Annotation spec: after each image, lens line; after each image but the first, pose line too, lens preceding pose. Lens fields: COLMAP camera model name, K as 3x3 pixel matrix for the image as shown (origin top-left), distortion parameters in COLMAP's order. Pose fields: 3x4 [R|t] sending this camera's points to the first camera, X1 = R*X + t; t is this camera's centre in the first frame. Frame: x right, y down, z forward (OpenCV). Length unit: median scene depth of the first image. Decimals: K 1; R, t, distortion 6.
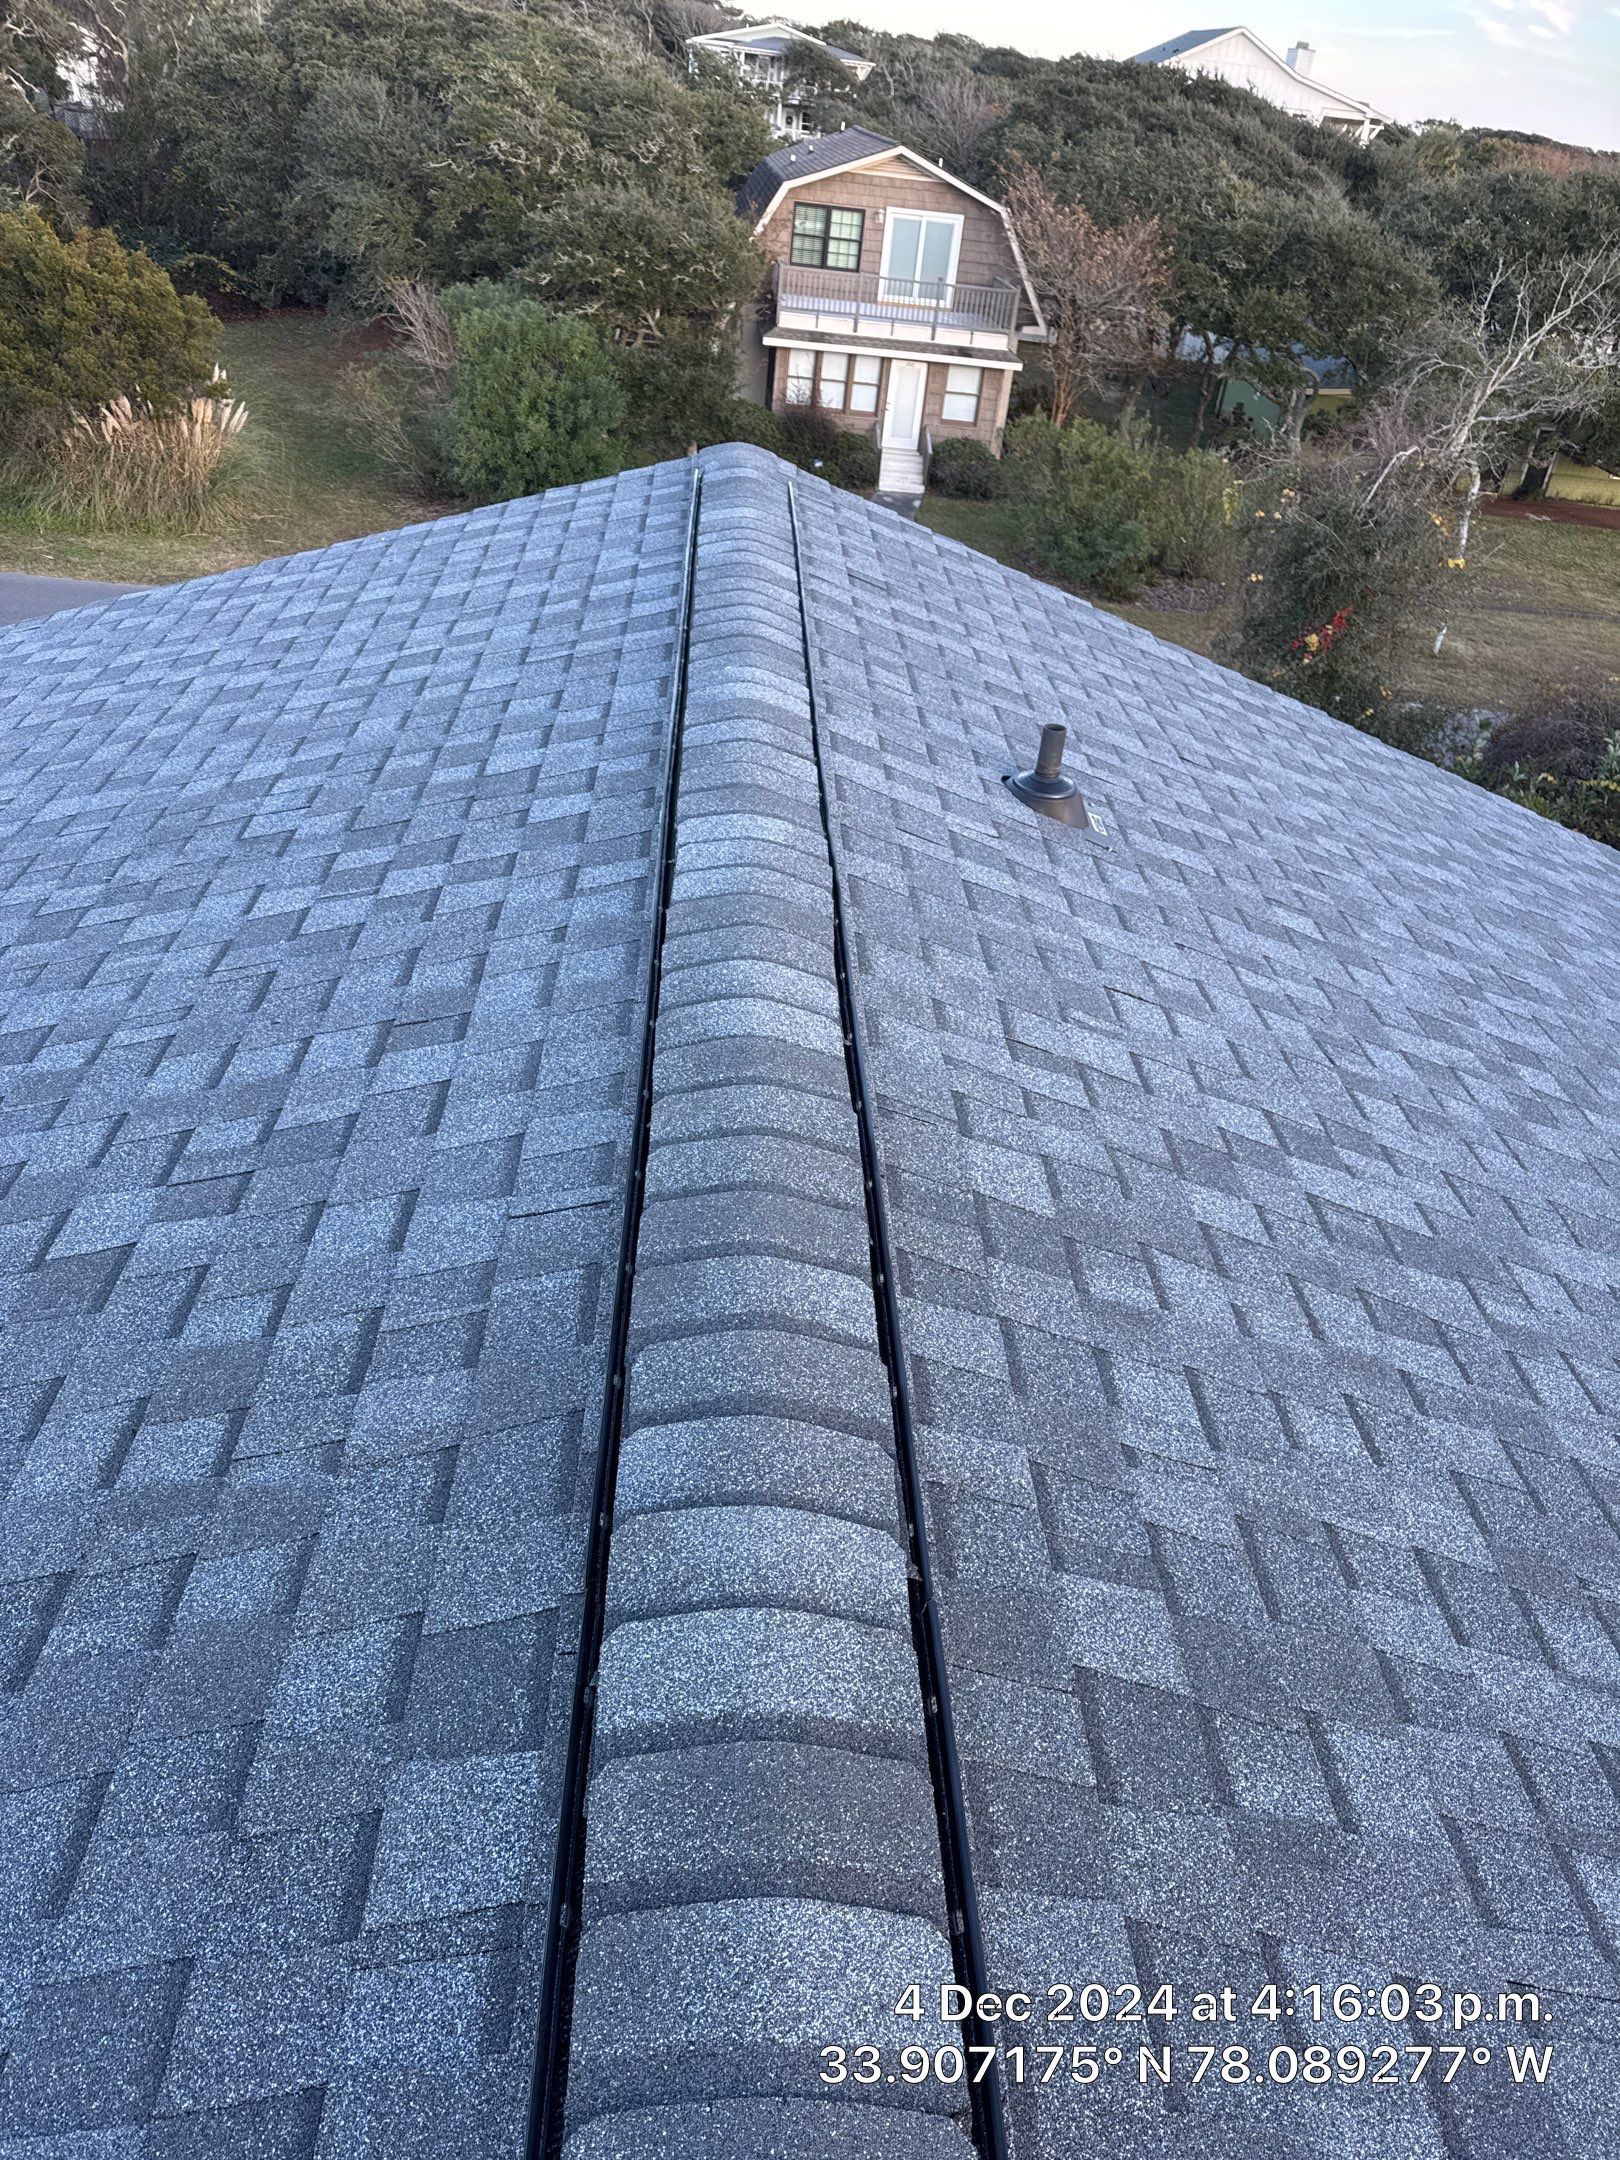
lens RADIAL K [[1568.6, 0, 810.0], [0, 1568.6, 1080.0], [0, 0, 1]] dist [0.006011, -0.005480]
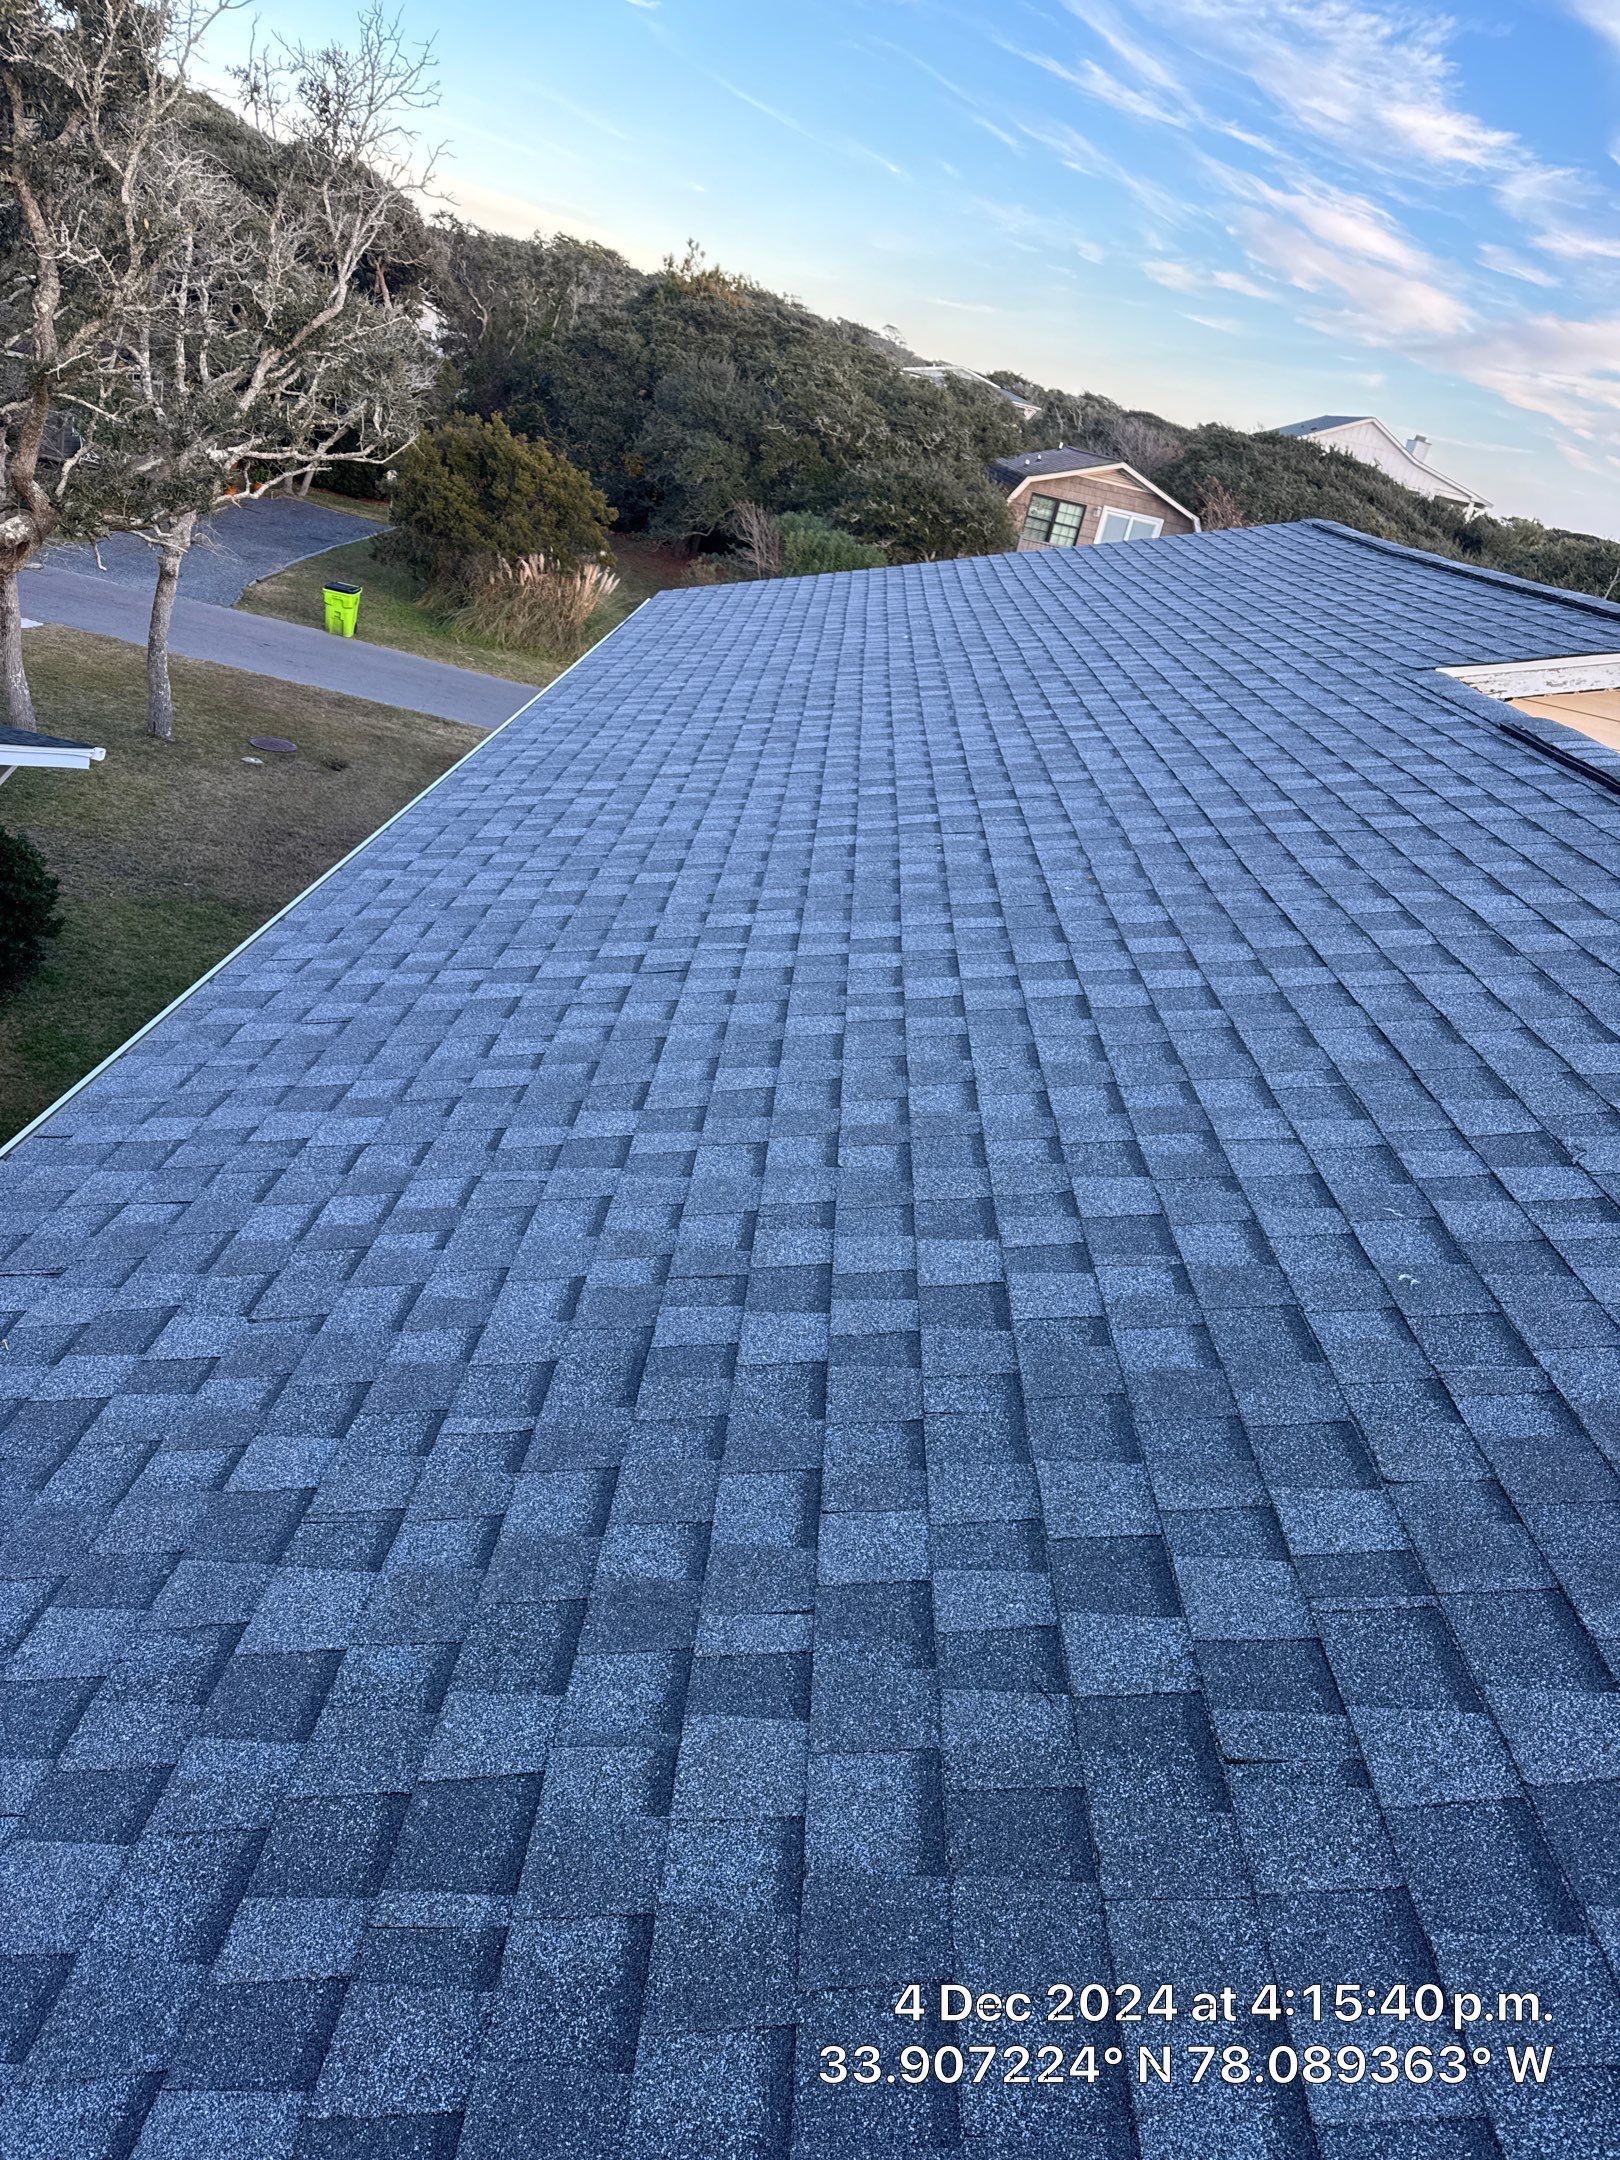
lens RADIAL K [[1561.6, 0, 801.5], [0, 1561.6, 1040.7], [0, 0, 1]] dist [0.090445, -0.190855]
pose [[0.989627, 0.140526, -0.029855, -0.094511], [-0.143623, 0.972583, -0.182908, 0.128187], [0.003333, 0.185299, 0.982677, -0.163806]]
